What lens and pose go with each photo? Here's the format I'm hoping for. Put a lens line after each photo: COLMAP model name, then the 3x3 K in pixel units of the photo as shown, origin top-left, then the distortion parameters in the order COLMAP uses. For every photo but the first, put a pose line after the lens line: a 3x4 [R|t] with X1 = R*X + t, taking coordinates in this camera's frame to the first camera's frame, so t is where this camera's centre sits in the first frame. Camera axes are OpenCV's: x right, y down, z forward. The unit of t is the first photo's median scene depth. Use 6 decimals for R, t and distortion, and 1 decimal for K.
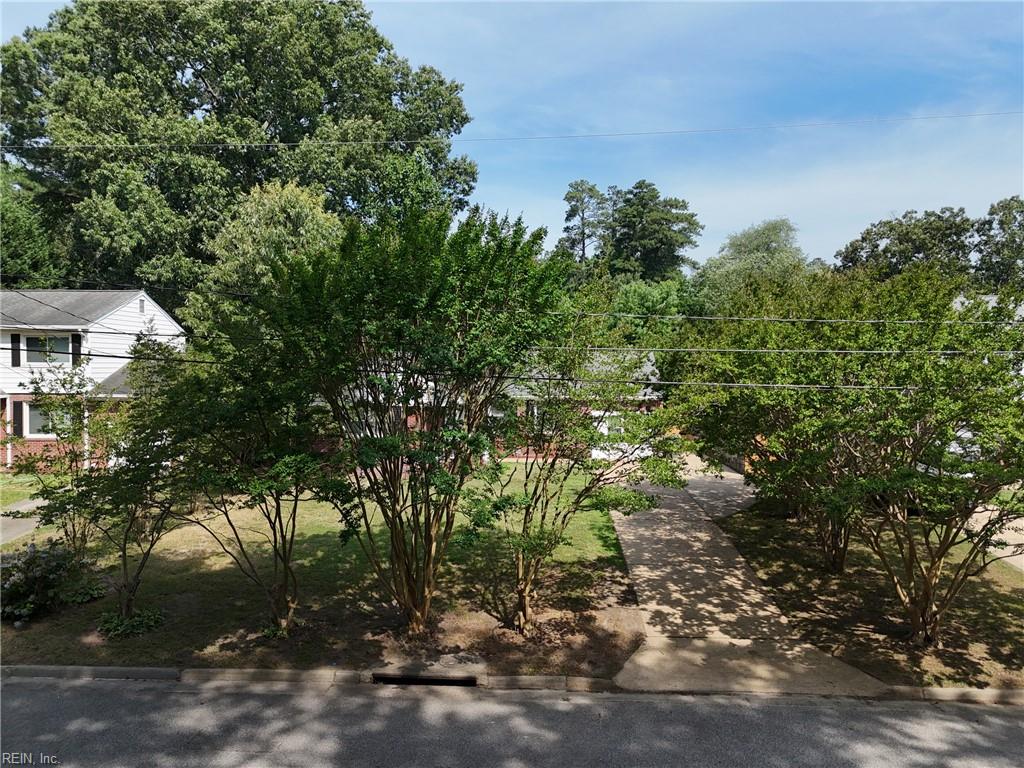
lens RADIAL K [[777.2, 0, 512.6], [0, 777.2, 382.9], [0, 0, 1]] dist [0.043986, -0.025910]
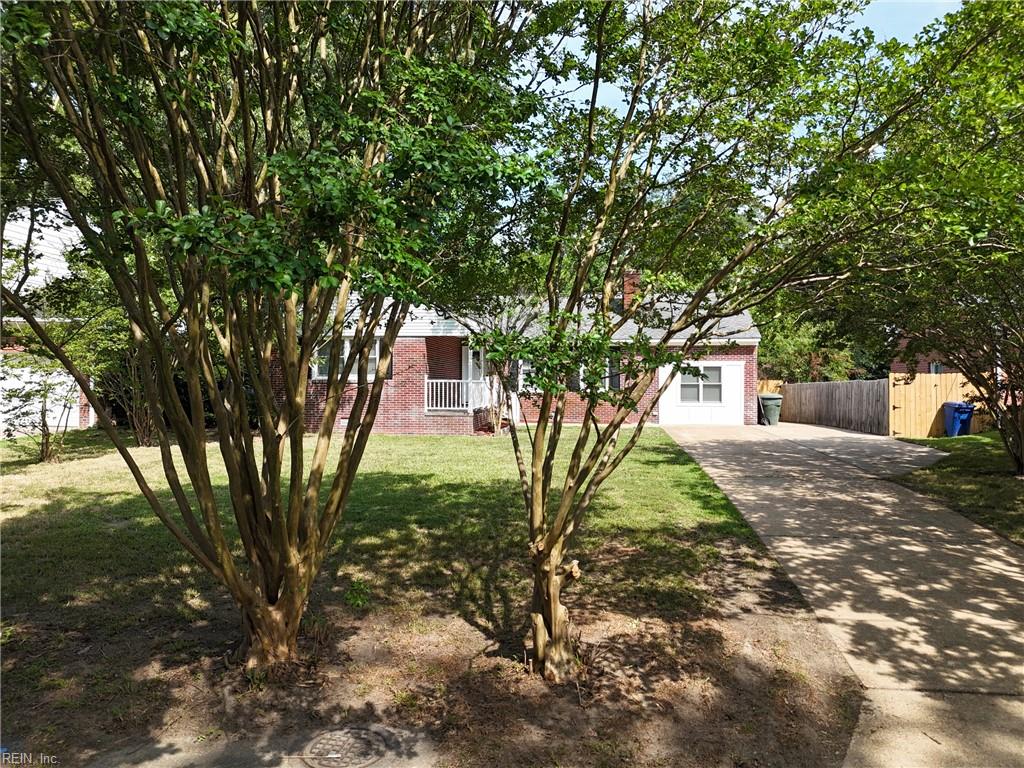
lens RADIAL K [[777.2, 0, 511.8], [0, 777.2, 383.8], [0, 0, 1]] dist [0.043986, -0.025910]
pose [[0.997999, 0.000716, -0.063231, 0.019853], [-0.002328, 0.999674, -0.025412, 0.173109], [0.063192, 0.025508, 0.997675, 0.559384]]
